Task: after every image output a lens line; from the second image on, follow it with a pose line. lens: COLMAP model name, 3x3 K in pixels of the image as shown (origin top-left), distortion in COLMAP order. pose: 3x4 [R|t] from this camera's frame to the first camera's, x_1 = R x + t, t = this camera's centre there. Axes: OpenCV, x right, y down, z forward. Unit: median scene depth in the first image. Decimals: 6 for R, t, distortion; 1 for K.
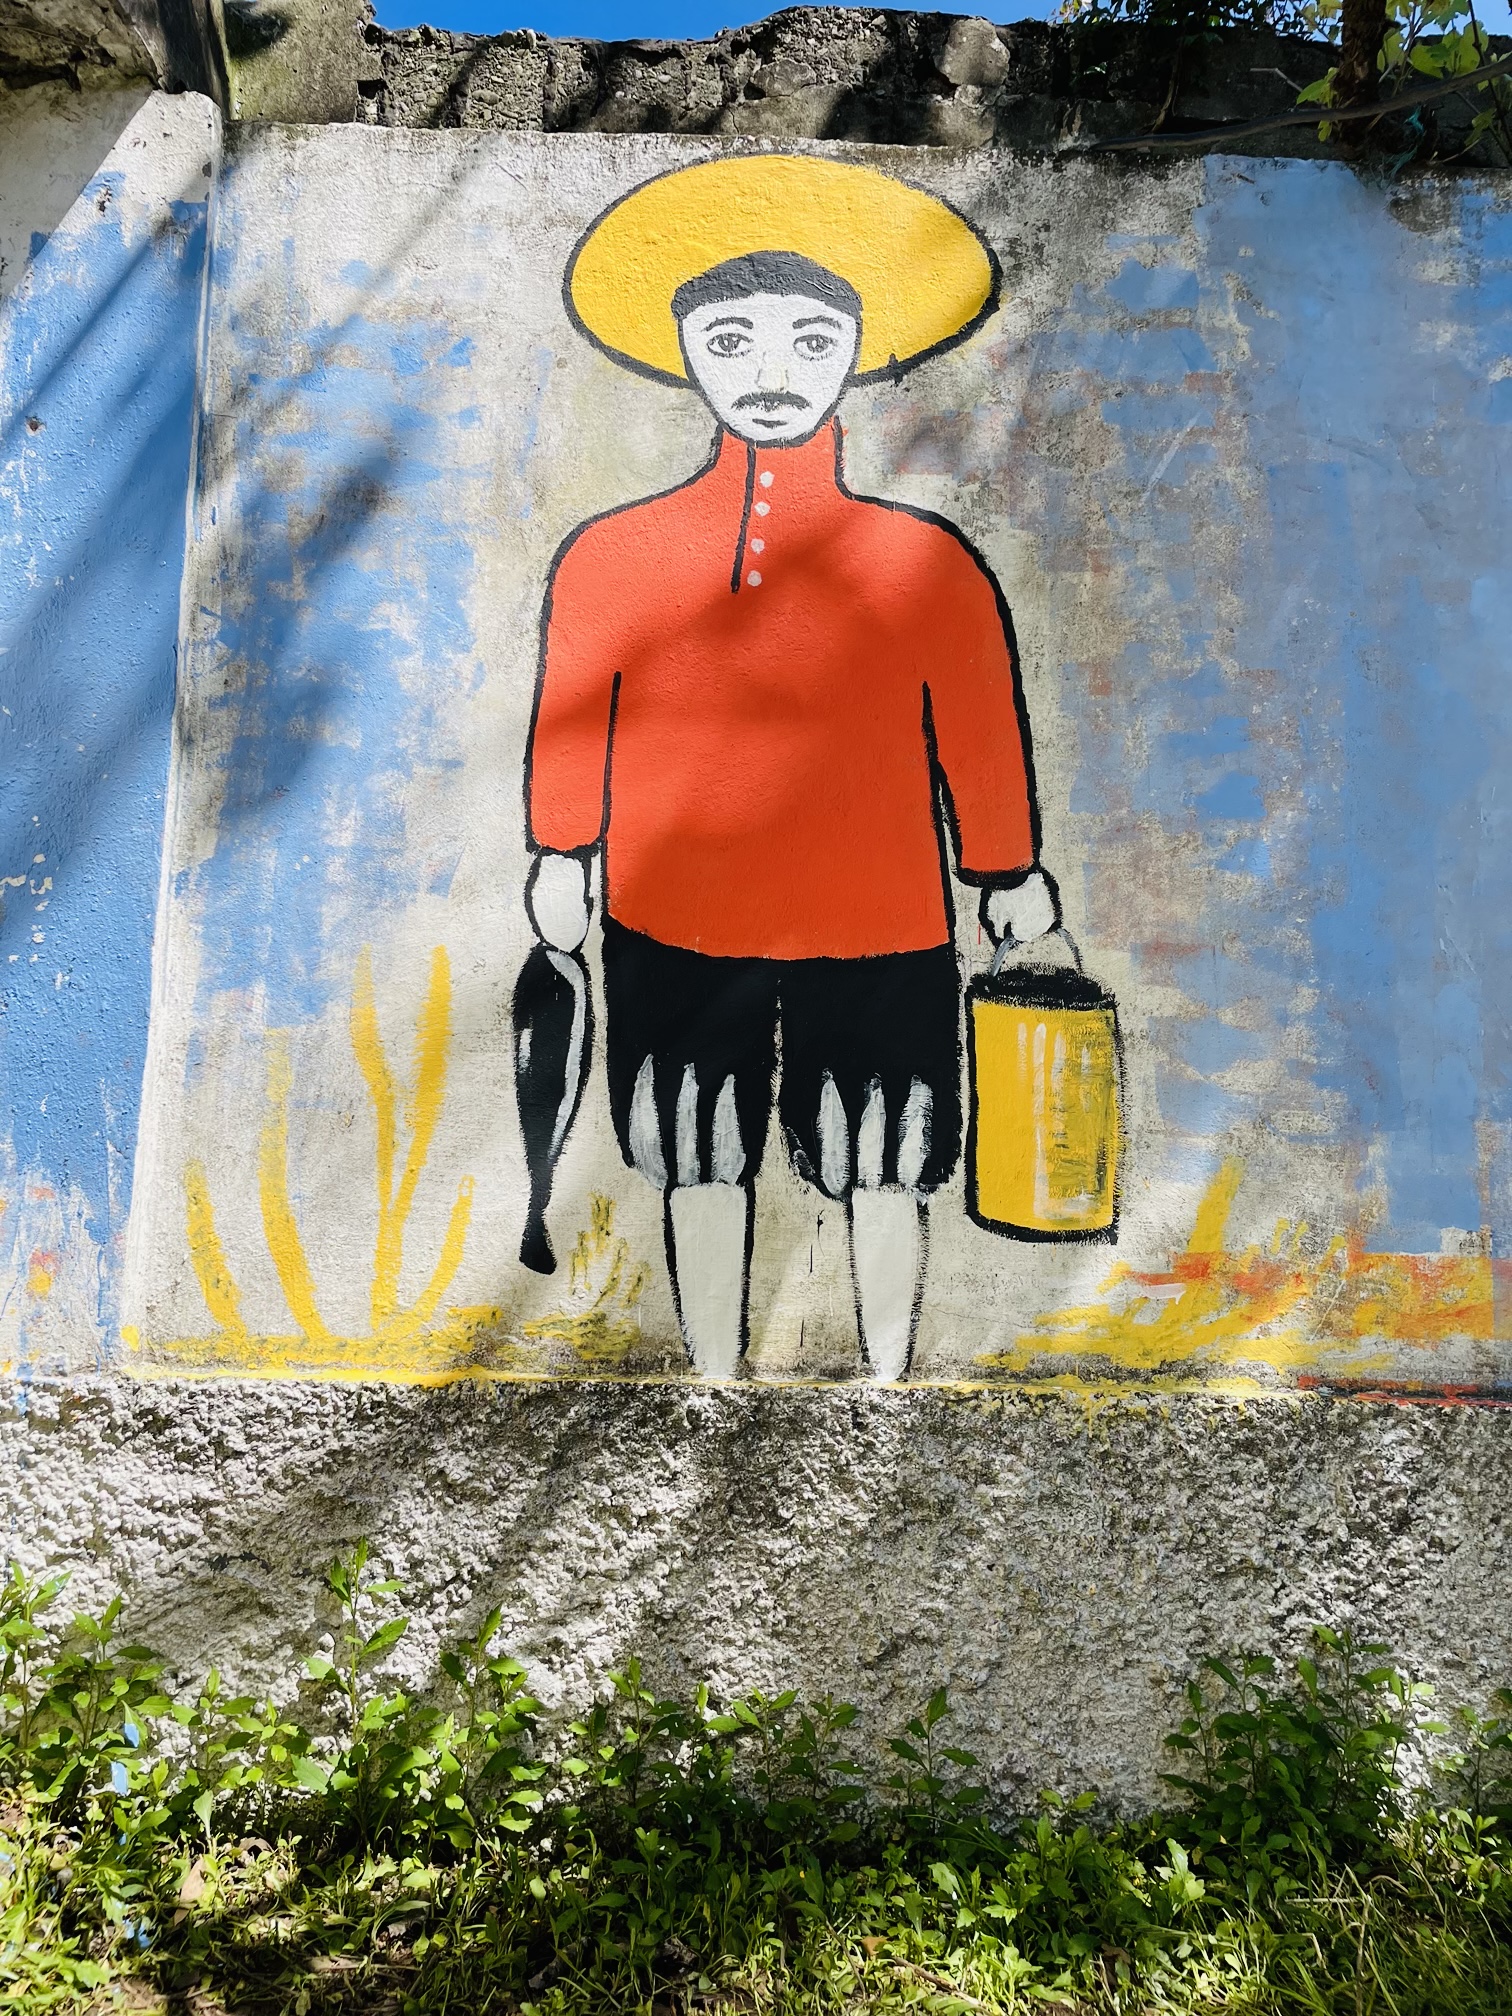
lens RADIAL K [[1481.2, 0, 756.0], [0, 1481.2, 1008.0], [0, 0, 1]] dist [0.085755, -0.106975]
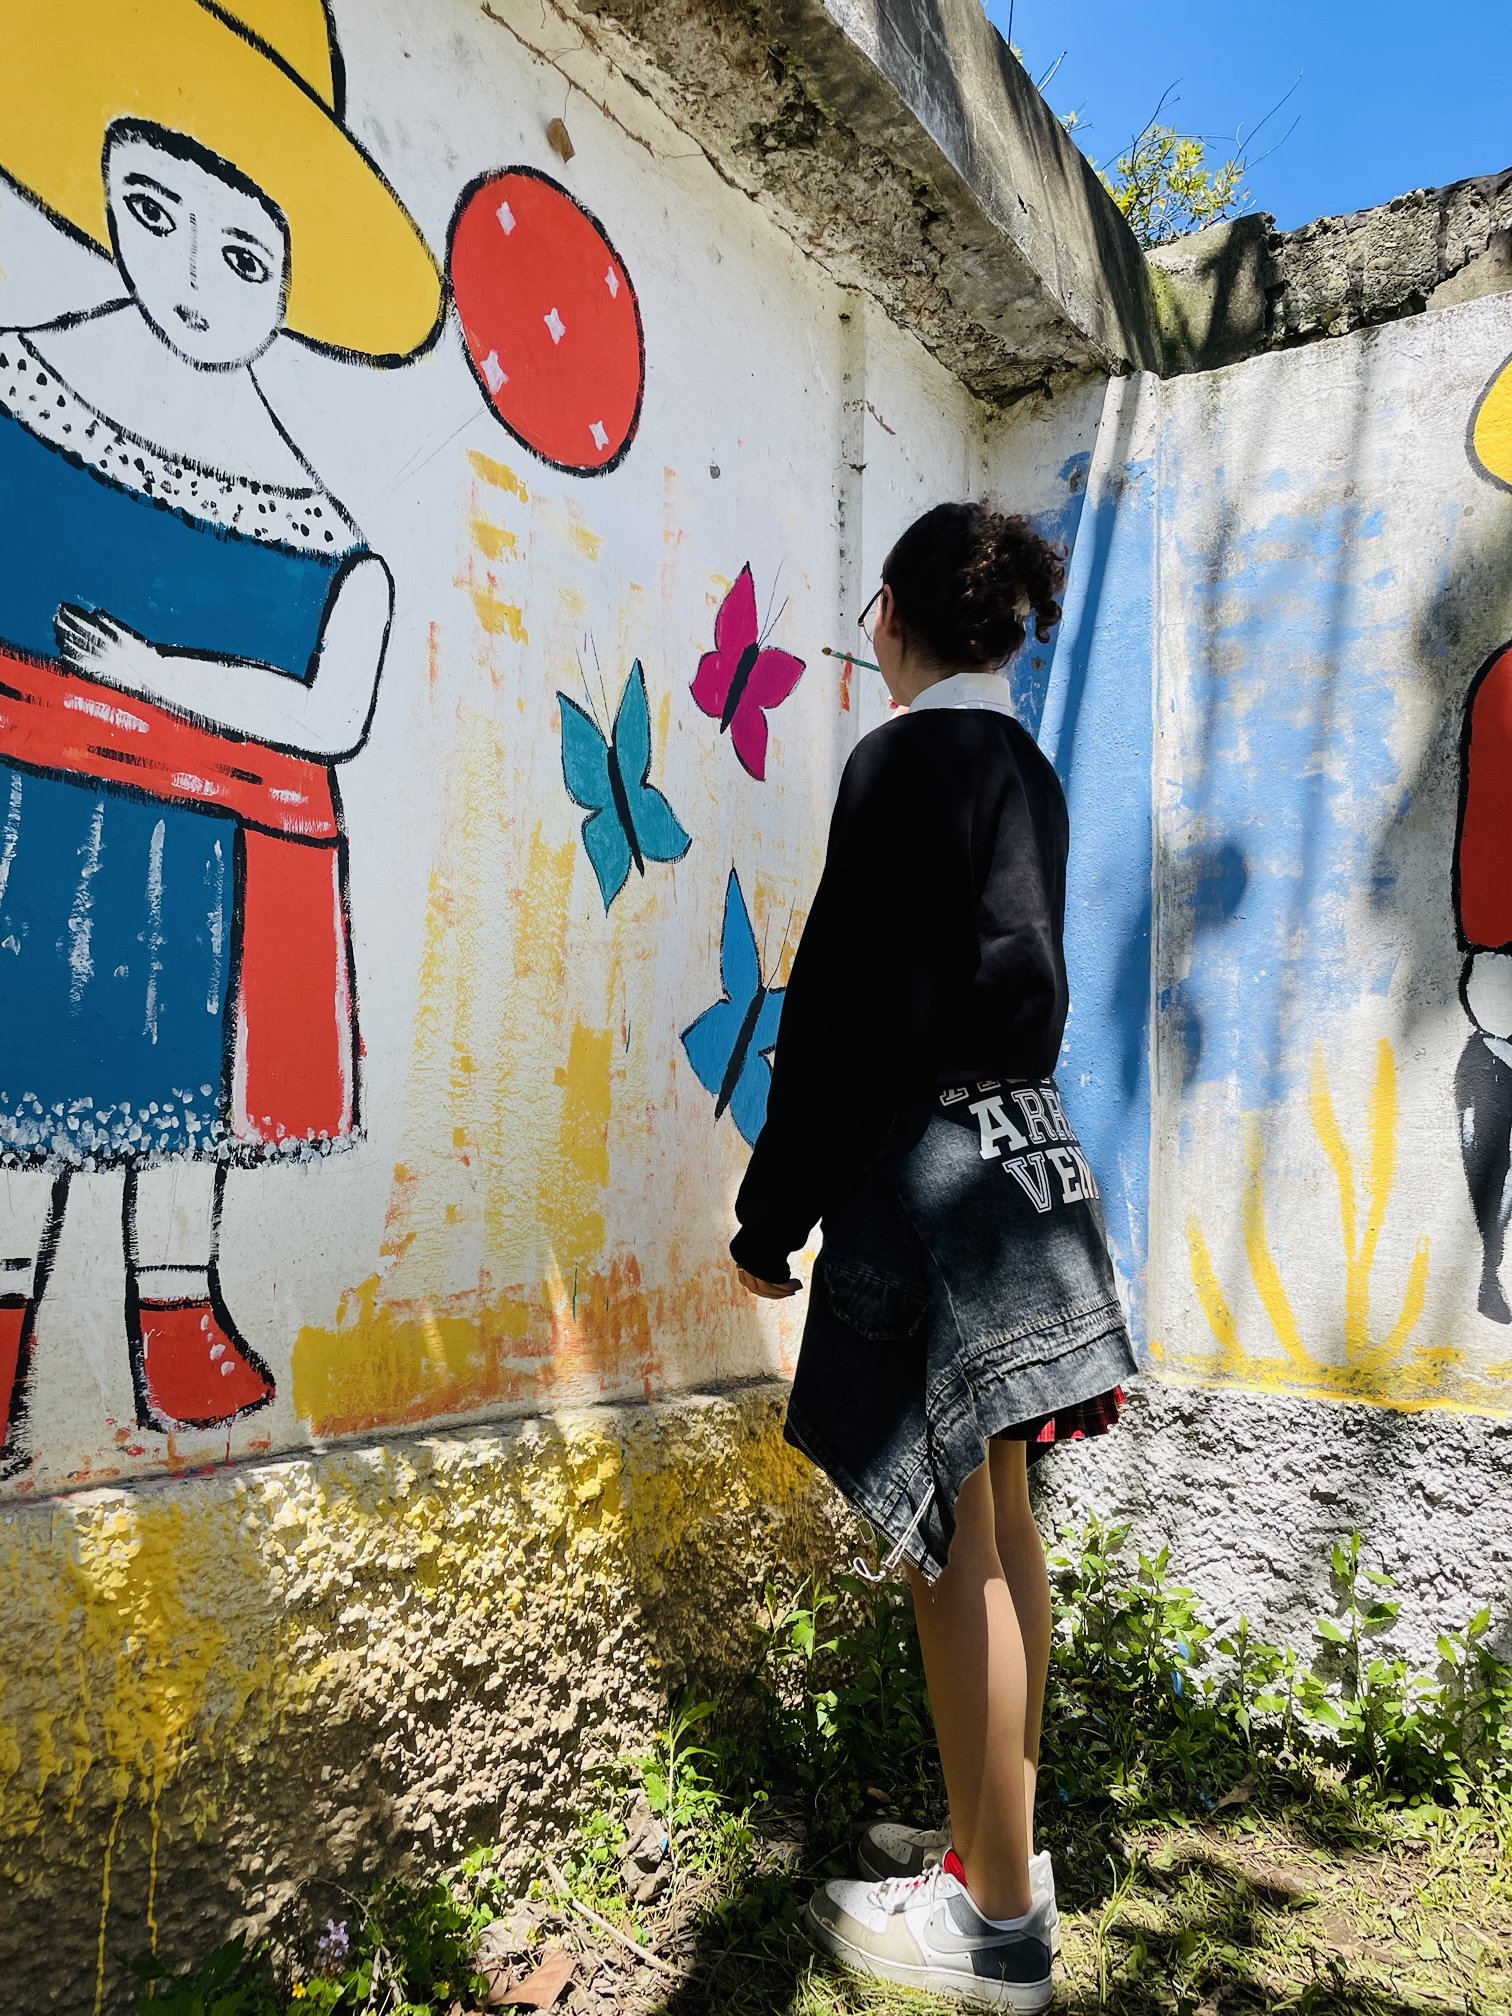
lens RADIAL K [[1519.2, 0, 748.8], [0, 1519.2, 1014.6], [0, 0, 1]] dist [0.088454, -0.107978]
pose [[0.827303, -0.056883, -0.558869, 0.053899], [0.063952, 0.997929, -0.006904, -0.084851], [0.558104, -0.030029, 0.829227, -0.293672]]
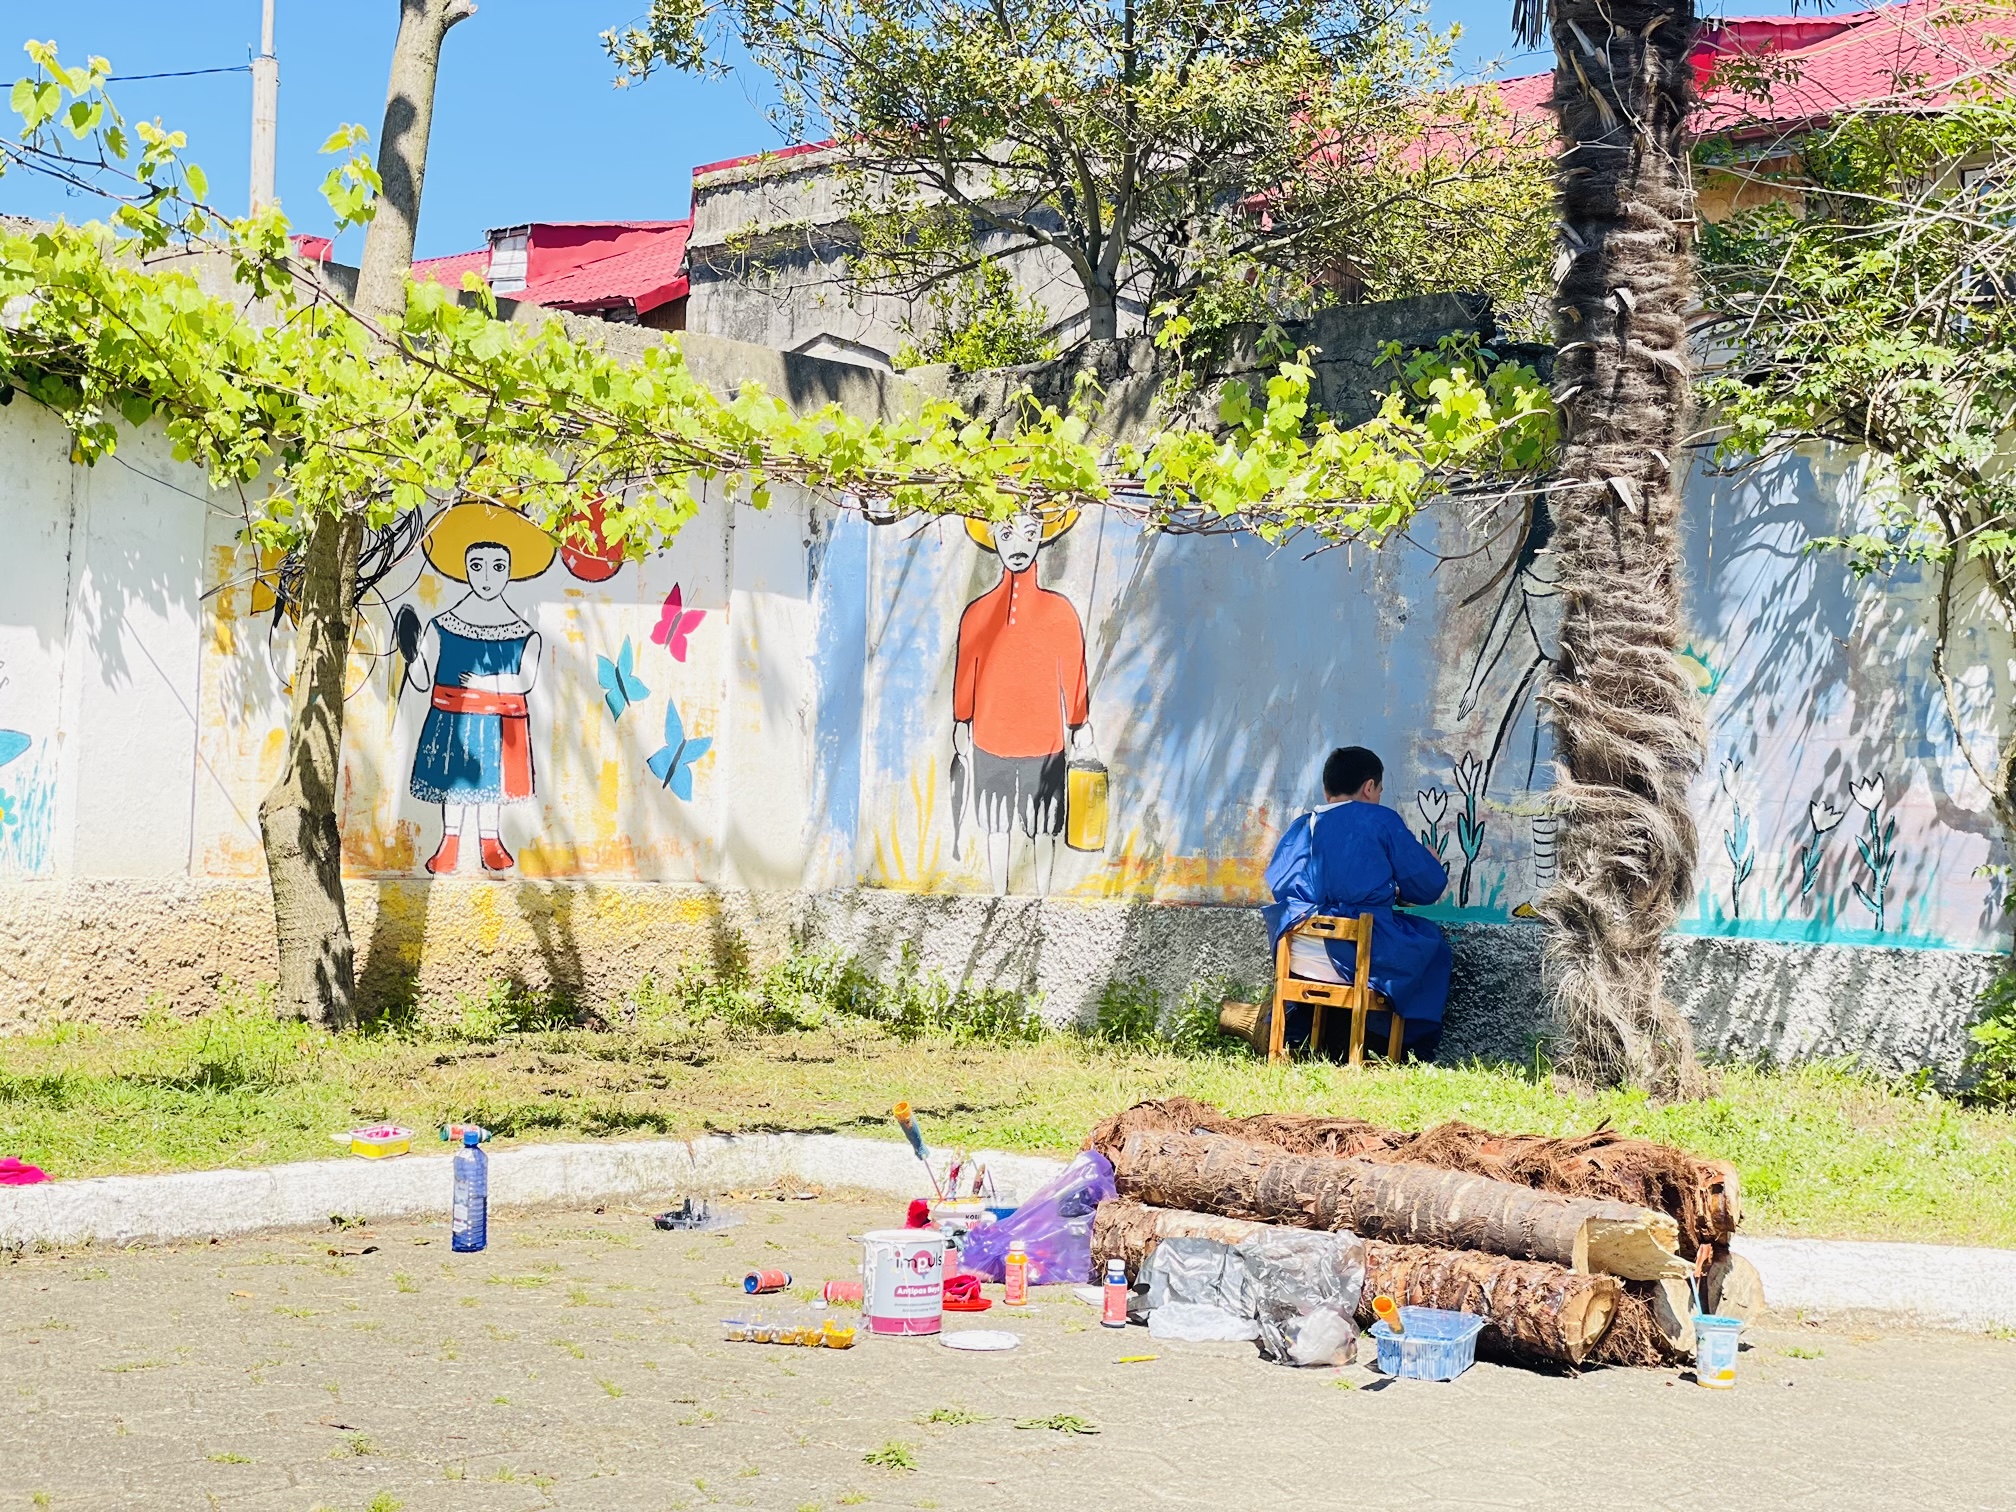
lens RADIAL K [[2930.4, 0, 1012.3], [0, 2930.4, 715.1], [0, 0, 1]] dist [0.078697, 0.191888]
pose [[0.743917, -0.025025, -0.667803, 3.927025], [0.078312, 0.995678, 0.049926, -0.409508], [0.663667, -0.089438, 0.742662, -3.342283]]
